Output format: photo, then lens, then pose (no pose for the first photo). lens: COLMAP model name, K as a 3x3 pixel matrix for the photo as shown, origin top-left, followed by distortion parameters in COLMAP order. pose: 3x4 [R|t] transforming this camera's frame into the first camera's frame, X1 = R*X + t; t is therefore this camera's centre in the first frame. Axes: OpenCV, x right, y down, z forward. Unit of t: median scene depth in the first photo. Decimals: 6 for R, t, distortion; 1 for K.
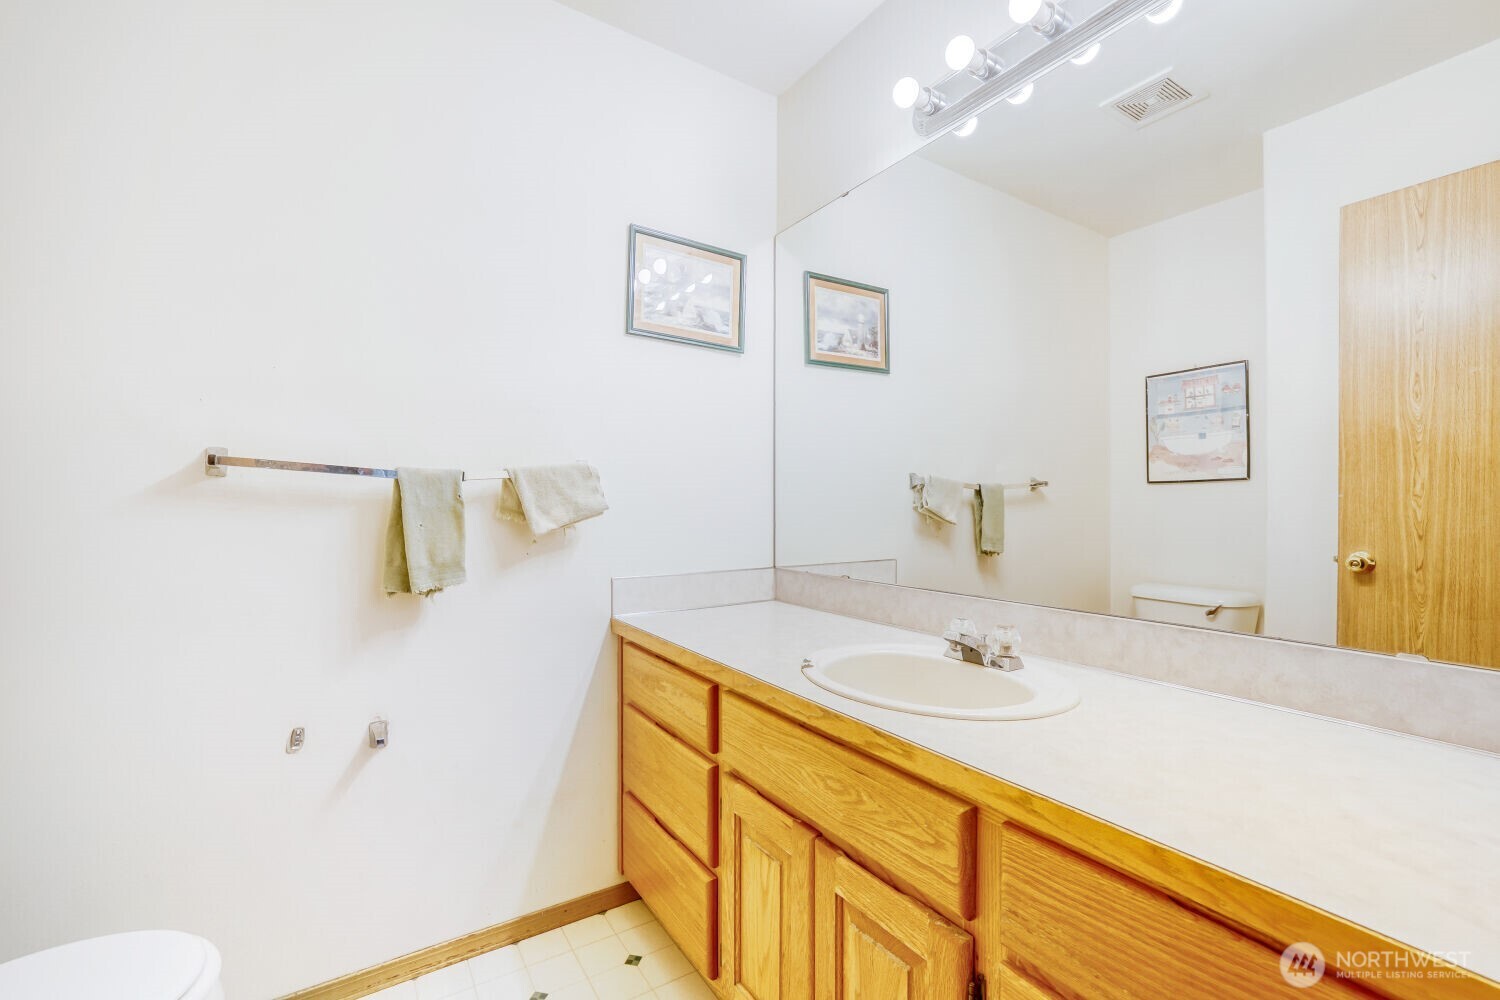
lens RADIAL K [[642.5, 0, 751.5], [0, 642.5, 501.4], [0, 0, 1]] dist [-0.011858, 0.003609]
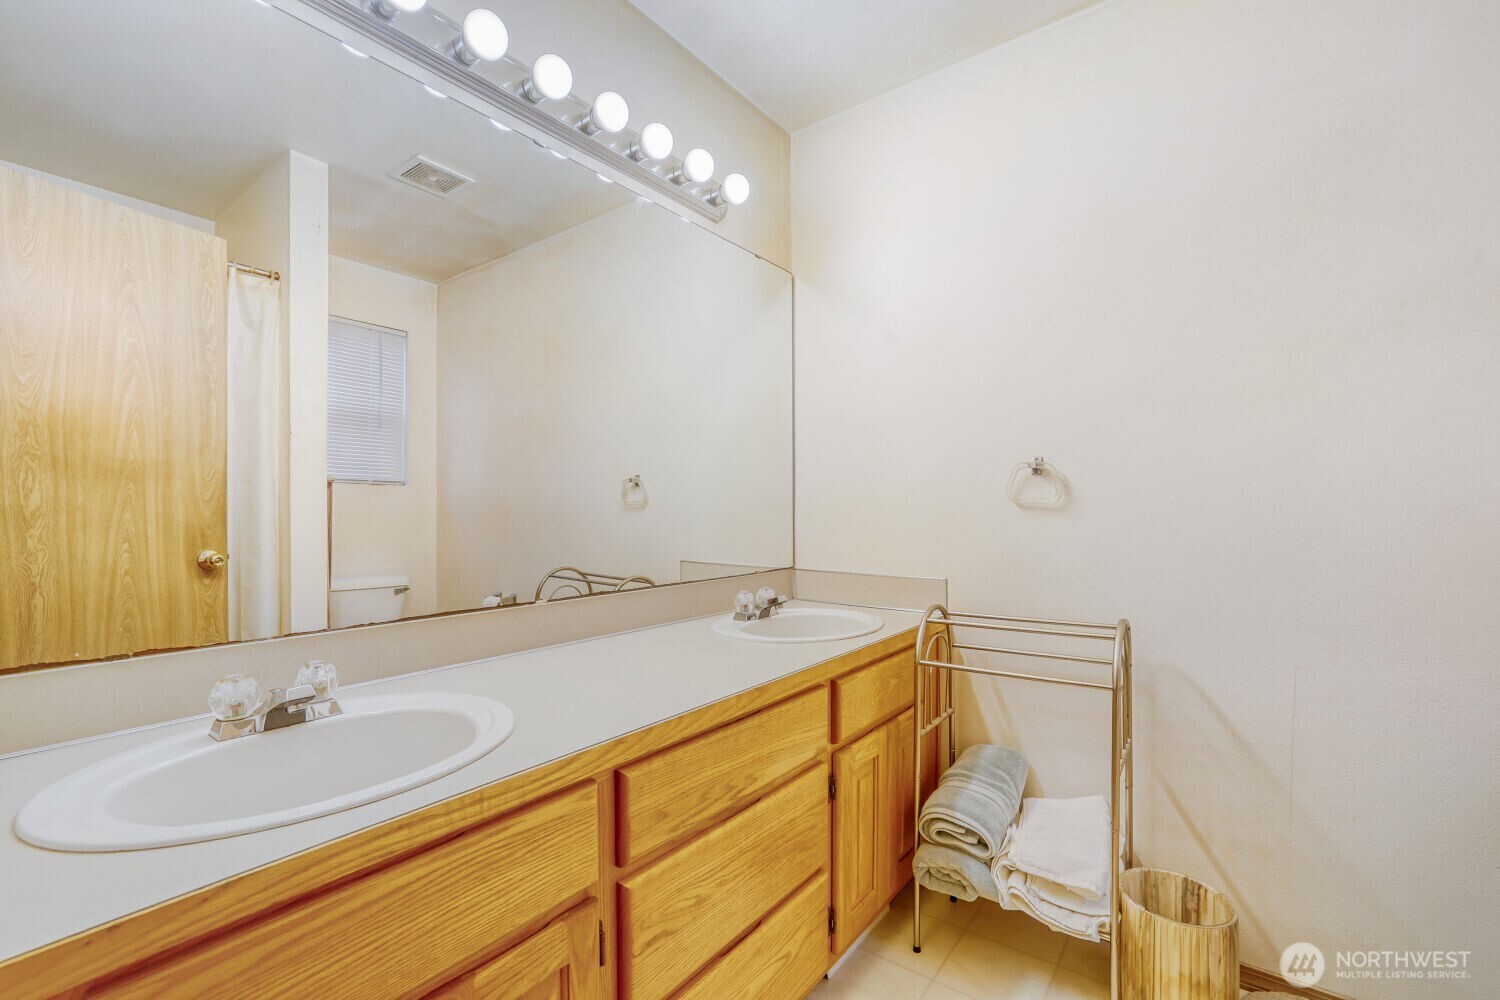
lens RADIAL K [[636.5, 0, 747.1], [0, 636.5, 498.9], [0, 0, 1]] dist [-0.014625, 0.002080]
pose [[-0.331039, 0.001863, 0.943615, -1.010518], [-0.012588, 0.999900, -0.006390, -0.012444], [-0.943533, -0.013993, -0.330983, 1.480706]]
